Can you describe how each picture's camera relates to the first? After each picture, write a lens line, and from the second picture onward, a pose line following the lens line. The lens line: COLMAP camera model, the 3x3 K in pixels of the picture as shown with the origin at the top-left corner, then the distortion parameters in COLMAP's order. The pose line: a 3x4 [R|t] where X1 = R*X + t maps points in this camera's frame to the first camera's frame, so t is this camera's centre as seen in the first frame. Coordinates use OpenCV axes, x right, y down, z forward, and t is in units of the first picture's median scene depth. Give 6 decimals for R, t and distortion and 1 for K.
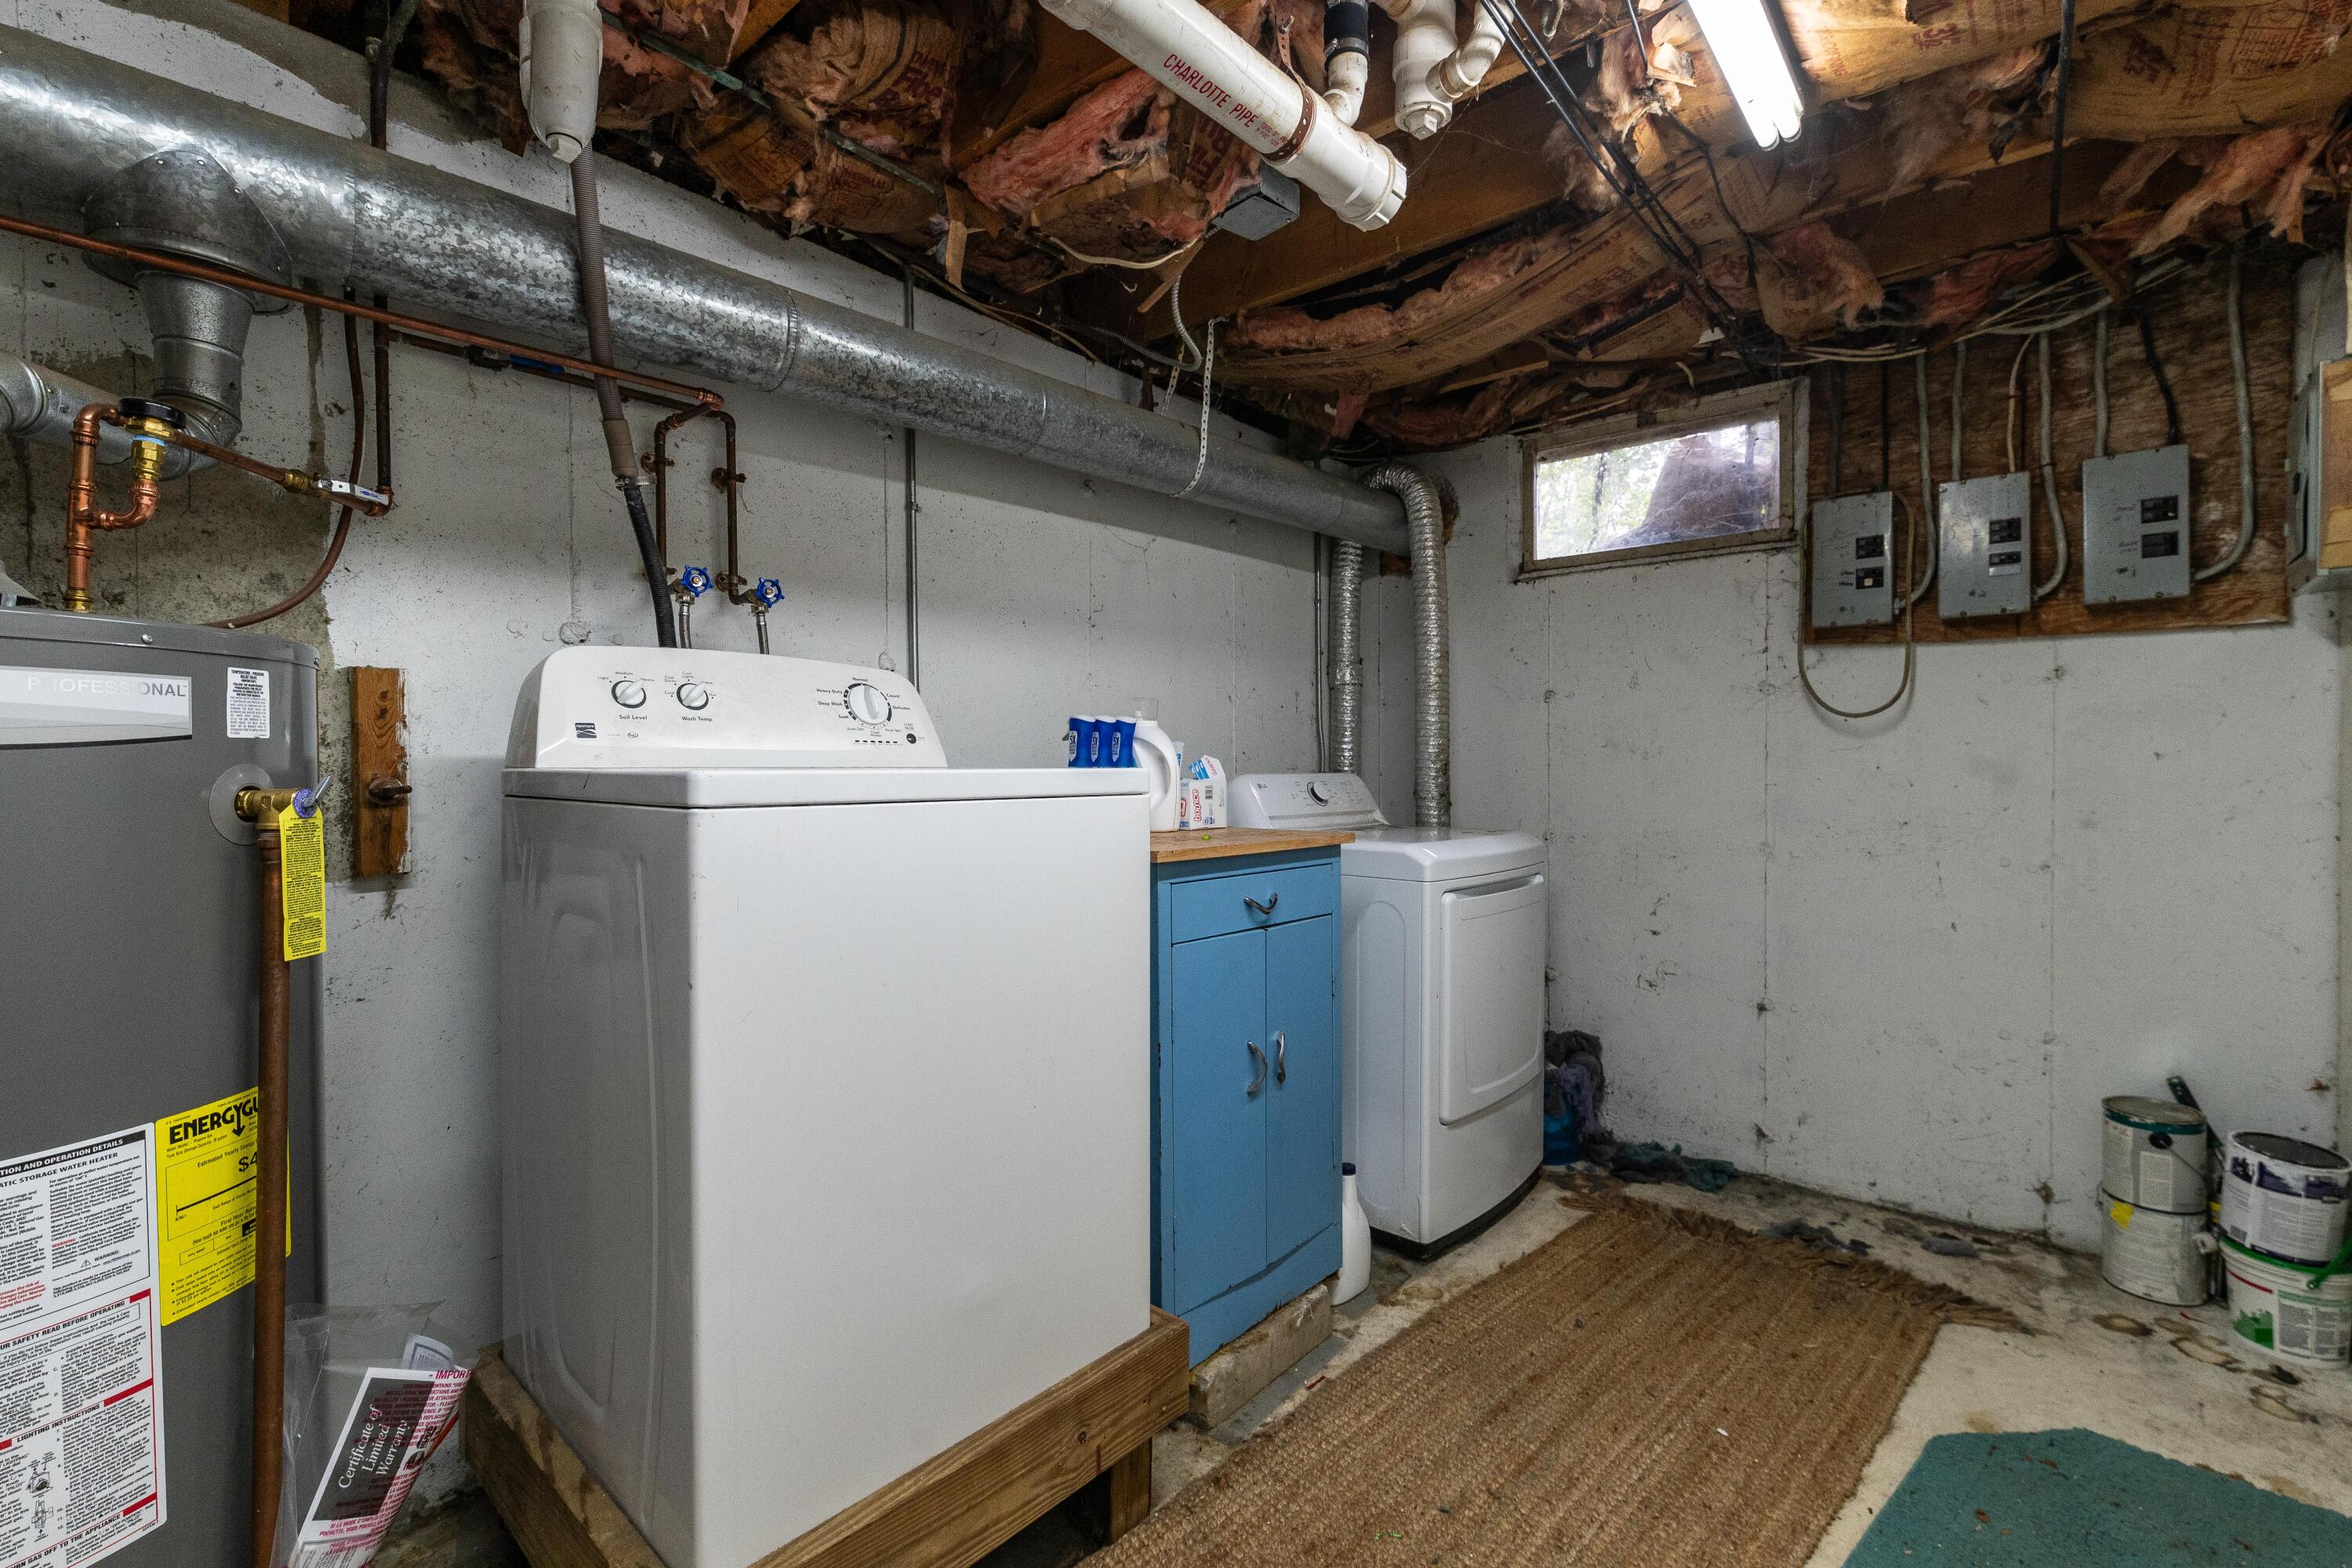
lens RADIAL K [[1057.5, 0, 1183.2], [0, 1057.5, 772.9], [0, 0, 1]] dist [0.003134, -0.000018]
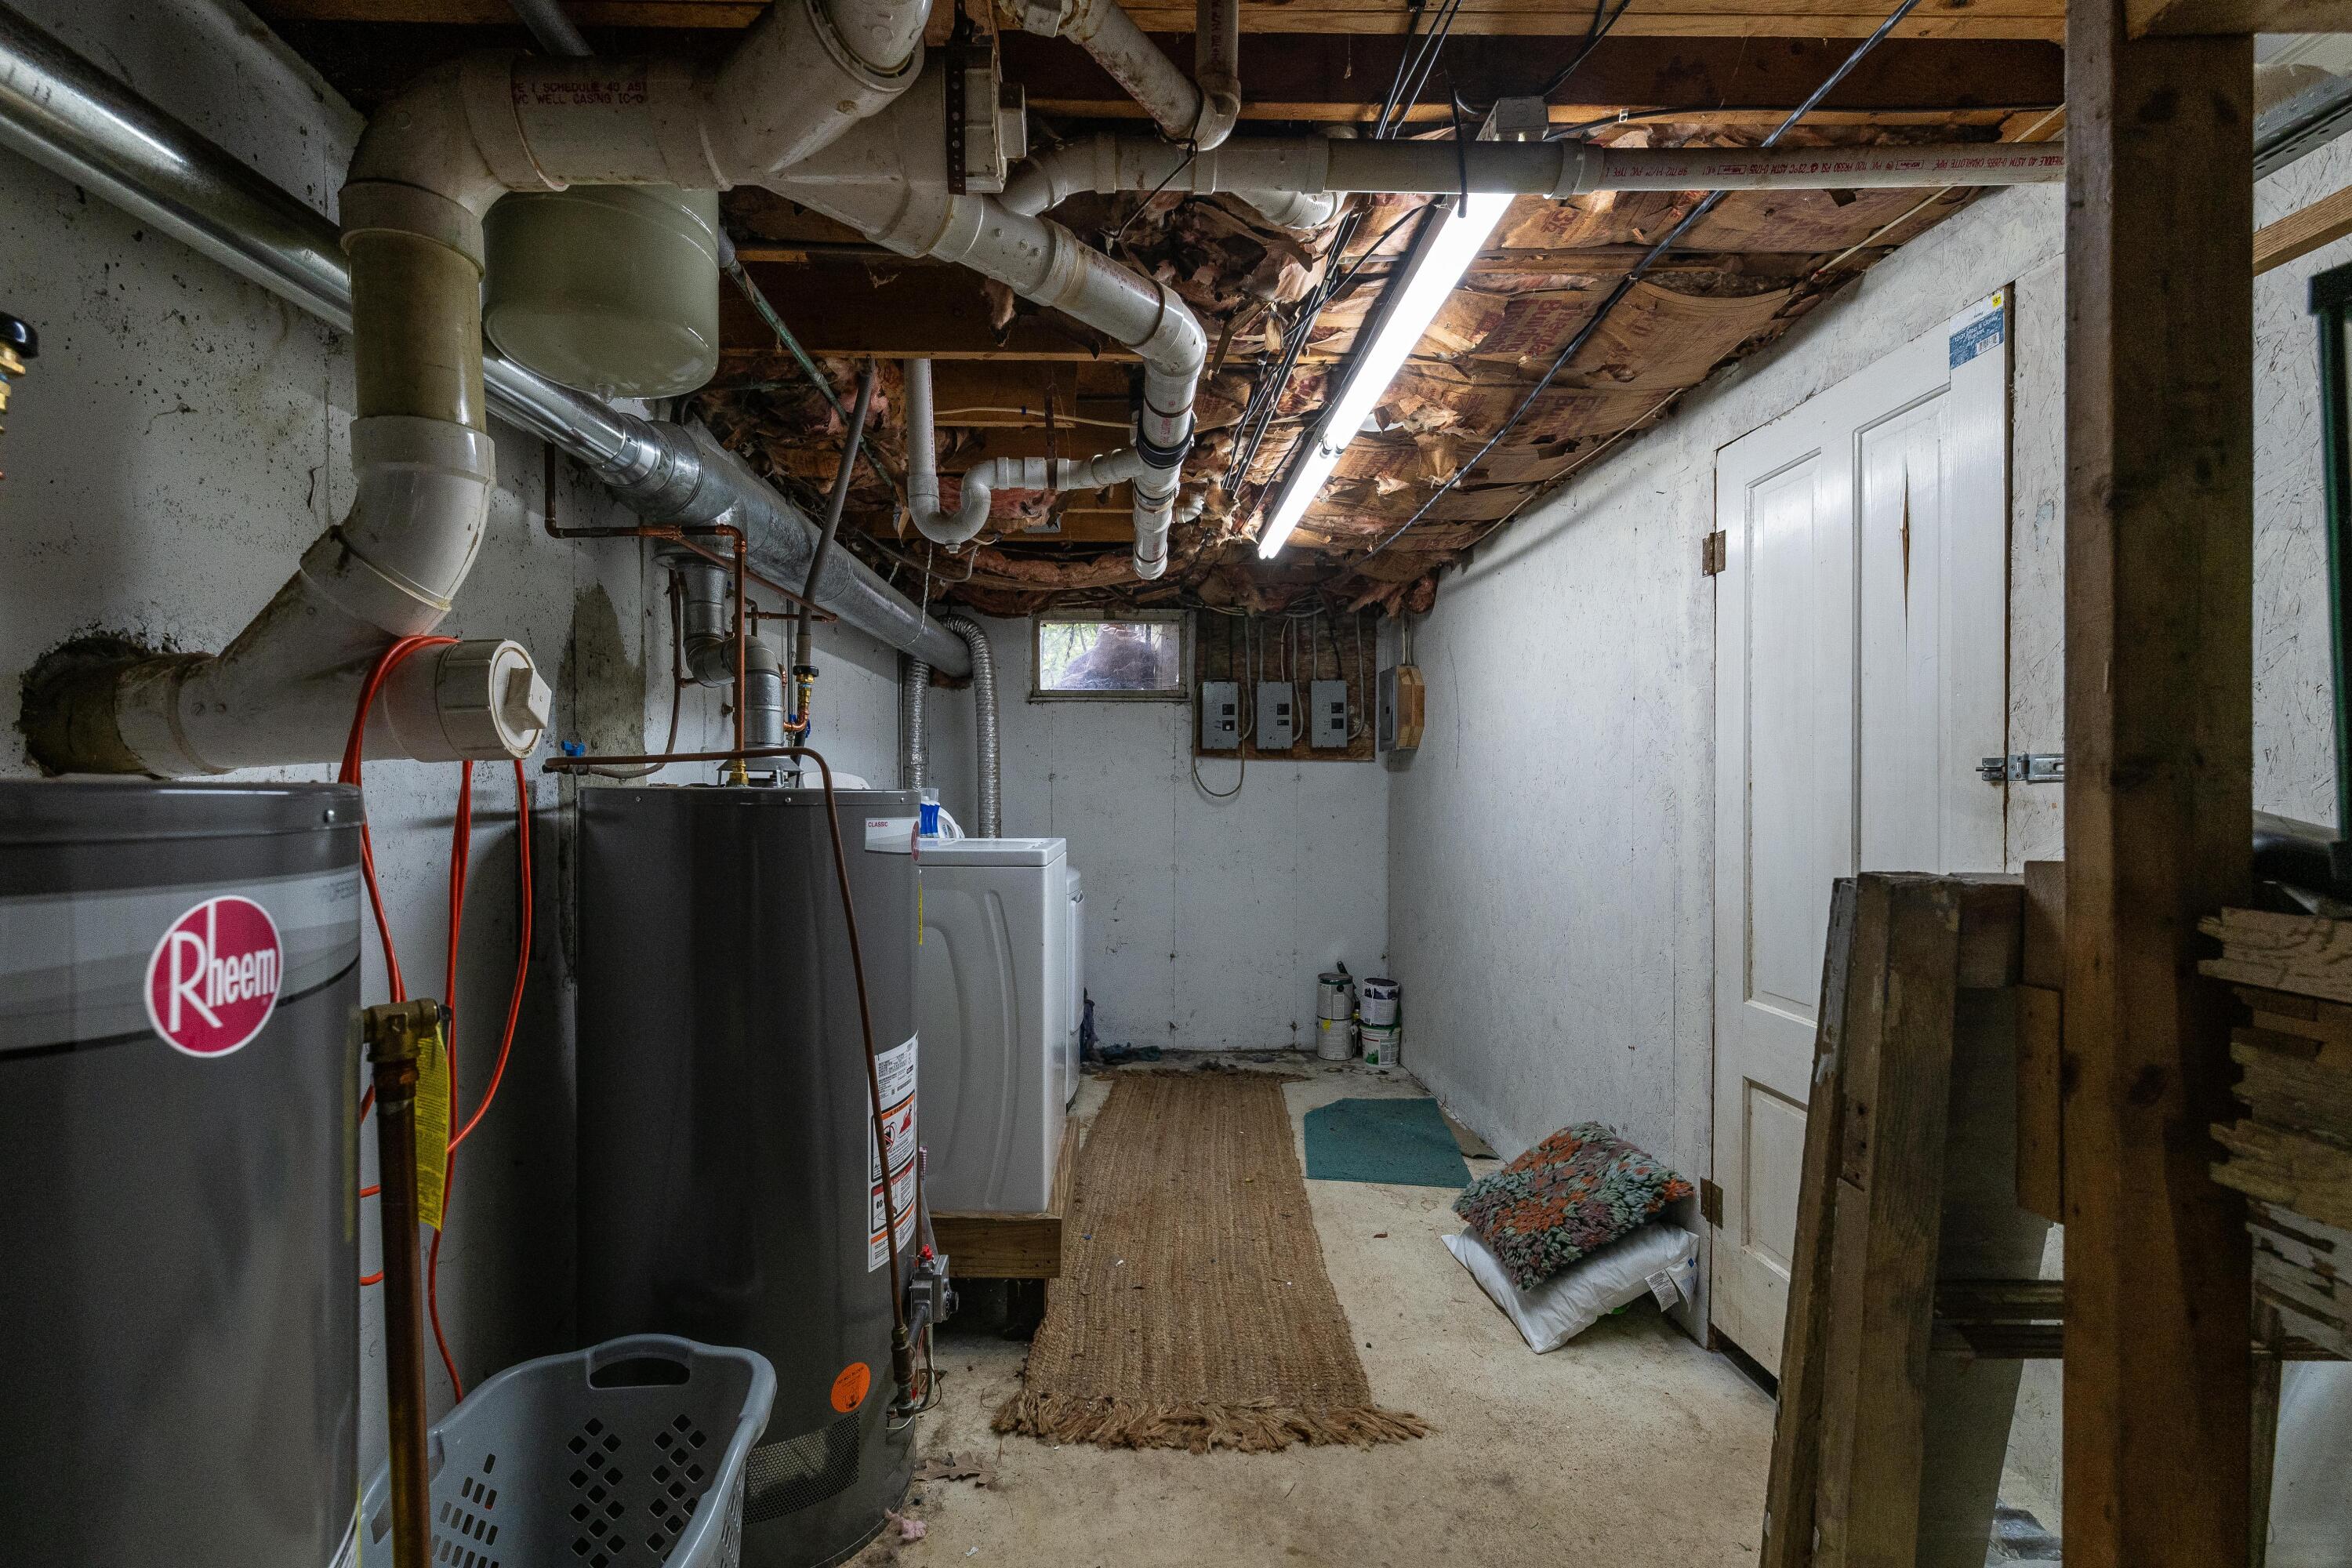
lens RADIAL K [[1057.5, 0, 1162.6], [0, 1057.5, 798.9], [0, 0, 1]] dist [0.003134, -0.000018]
pose [[0.741516, 0.000509, 0.670935, -0.786327], [0.003944, 0.999979, -0.005117, -0.041689], [-0.670923, 0.006441, 0.741499, -0.377648]]
